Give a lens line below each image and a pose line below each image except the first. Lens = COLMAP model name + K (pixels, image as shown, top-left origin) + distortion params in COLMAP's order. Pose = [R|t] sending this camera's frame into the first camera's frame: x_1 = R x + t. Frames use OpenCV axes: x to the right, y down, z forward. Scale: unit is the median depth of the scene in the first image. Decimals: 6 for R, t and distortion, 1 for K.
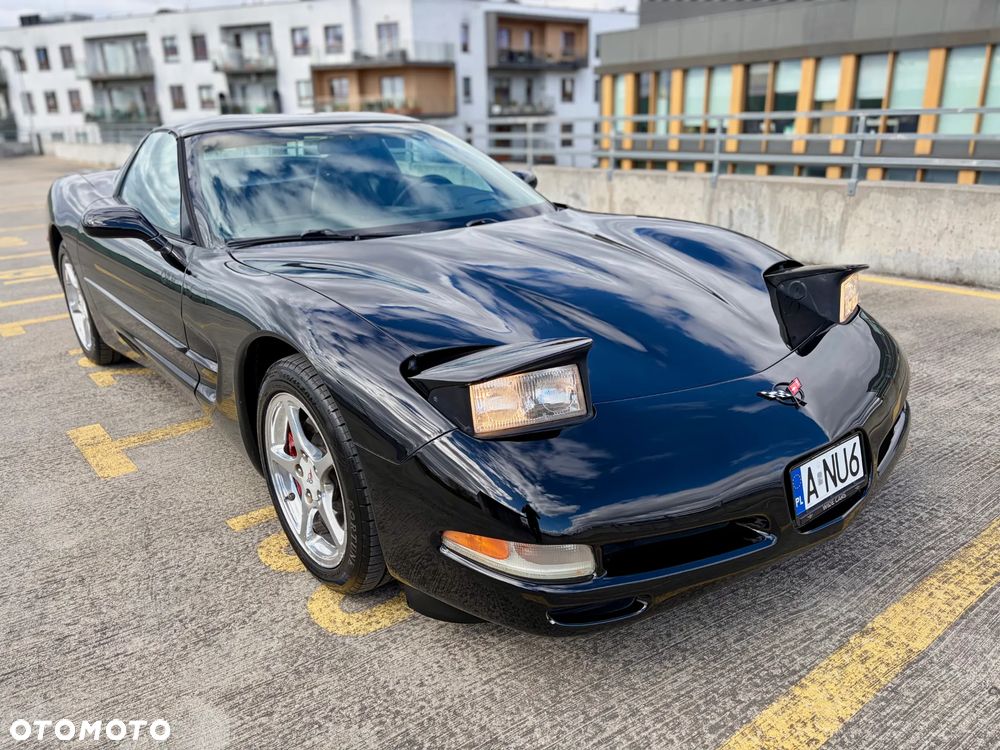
lens RADIAL K [[750.5, 0, 503.0], [0, 750.5, 378.8], [0, 0, 1]] dist [0.063081, -0.069484]
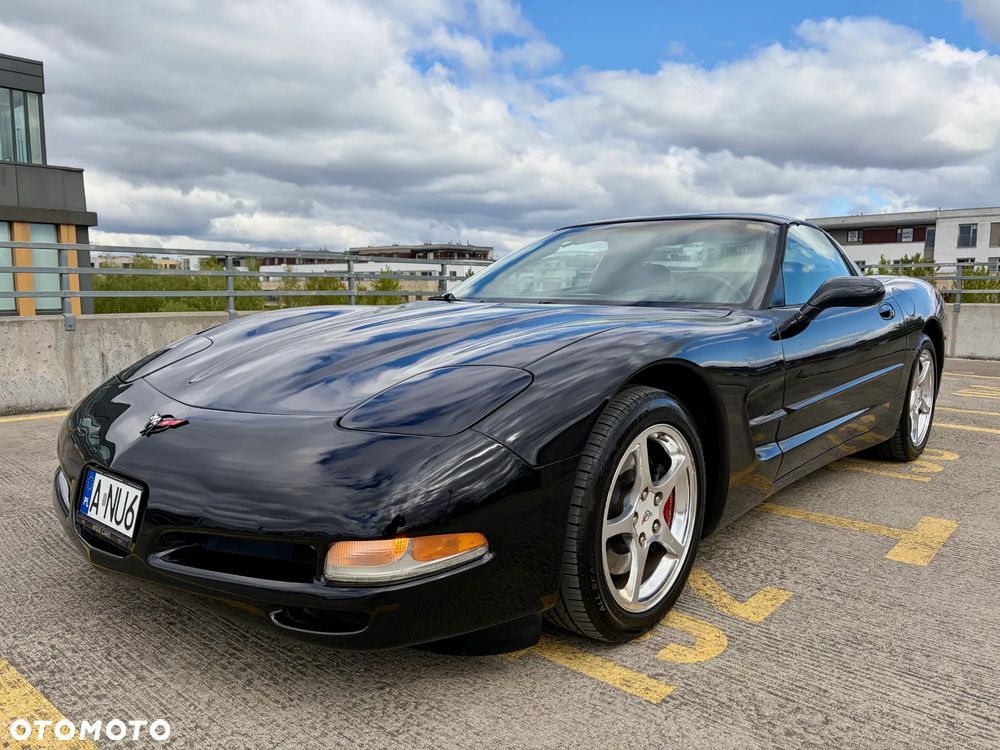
lens RADIAL K [[745.6, 0, 504.0], [0, 745.6, 391.2], [0, 0, 1]] dist [0.095904, -0.114512]
pose [[-0.187354, -0.111455, 0.975949, -1.782390], [0.325424, 0.930393, 0.168725, -0.530732], [-0.926821, 0.349209, -0.138042, 2.093709]]
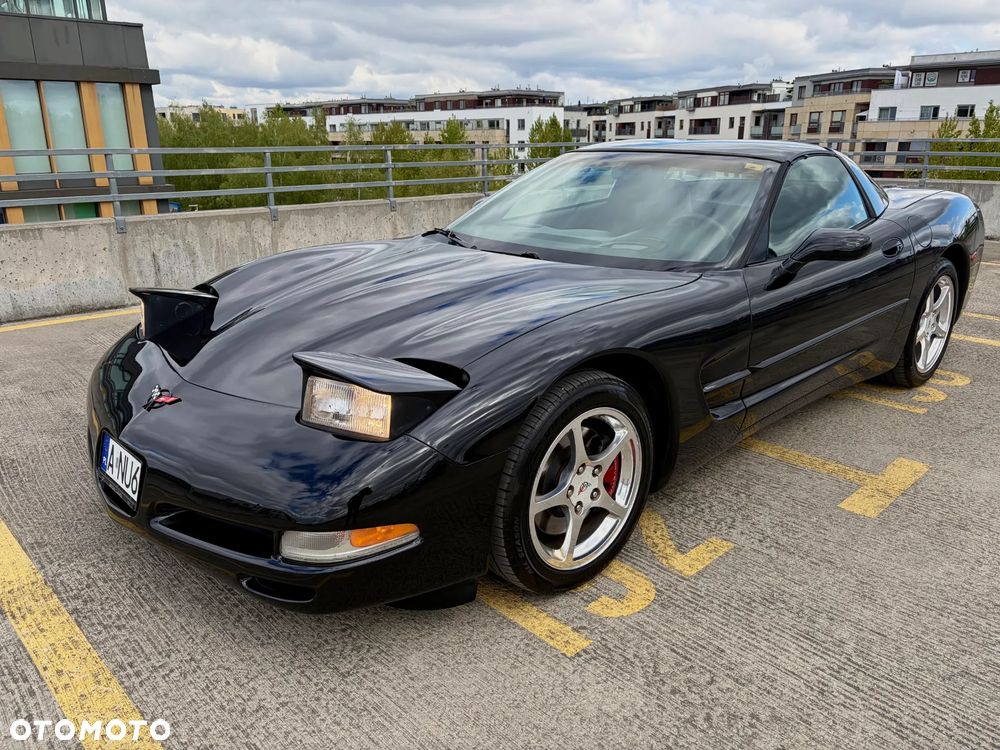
lens RADIAL K [[750.5, 0, 503.0], [0, 750.5, 378.8], [0, 0, 1]] dist [0.063081, -0.069484]
pose [[-0.095122, -0.282901, 0.954420, -1.855208], [0.333792, 0.894198, 0.298318, -0.645020], [-0.937835, 0.346955, 0.009372, 1.913112]]
